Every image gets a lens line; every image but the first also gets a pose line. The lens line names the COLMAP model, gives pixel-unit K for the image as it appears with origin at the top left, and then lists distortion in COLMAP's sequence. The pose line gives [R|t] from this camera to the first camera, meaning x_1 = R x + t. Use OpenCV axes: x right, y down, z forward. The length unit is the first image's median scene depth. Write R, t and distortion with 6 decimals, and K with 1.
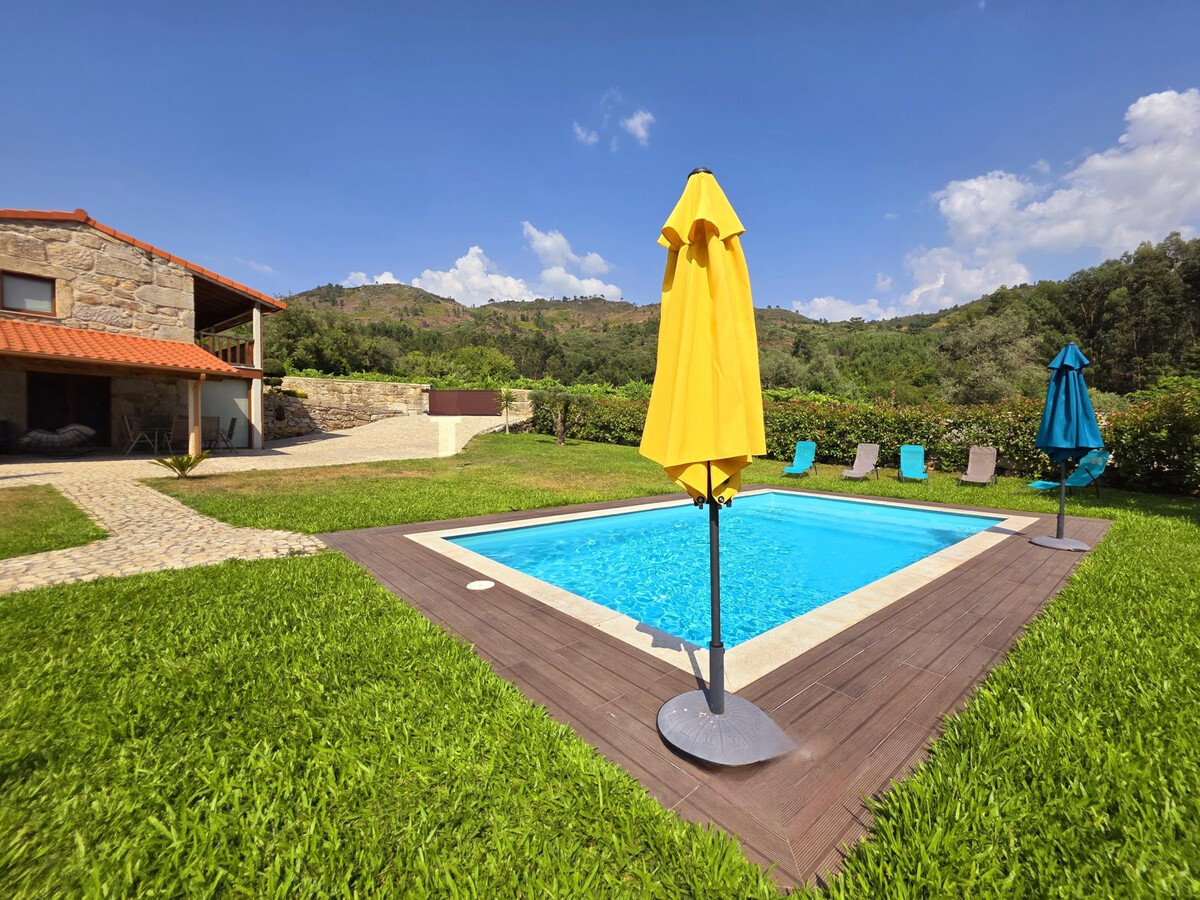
lens RADIAL K [[485.3, 0, 606.4], [0, 485.3, 449.8], [0, 0, 1]] dist [-0.001802, -0.000008]
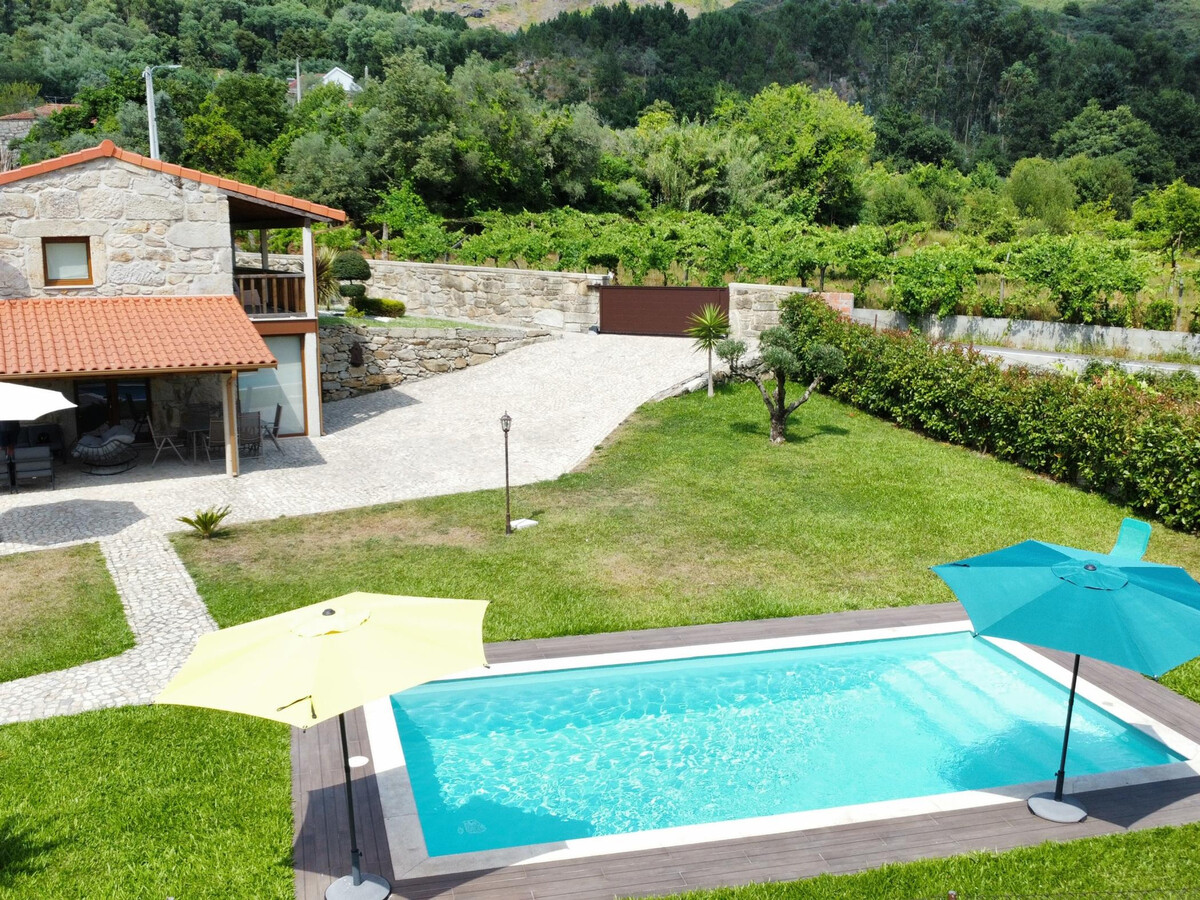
lens RADIAL K [[1214.6, 0, 600.0], [0, 1214.6, 450.0], [0, 0, 1]] dist [-0.002758, -0.038111]
pose [[0.892582, 0.067711, -0.445771, 0.453948], [-0.002469, 0.989379, 0.145339, -0.266732], [0.450878, -0.128626, 0.883269, -0.369299]]
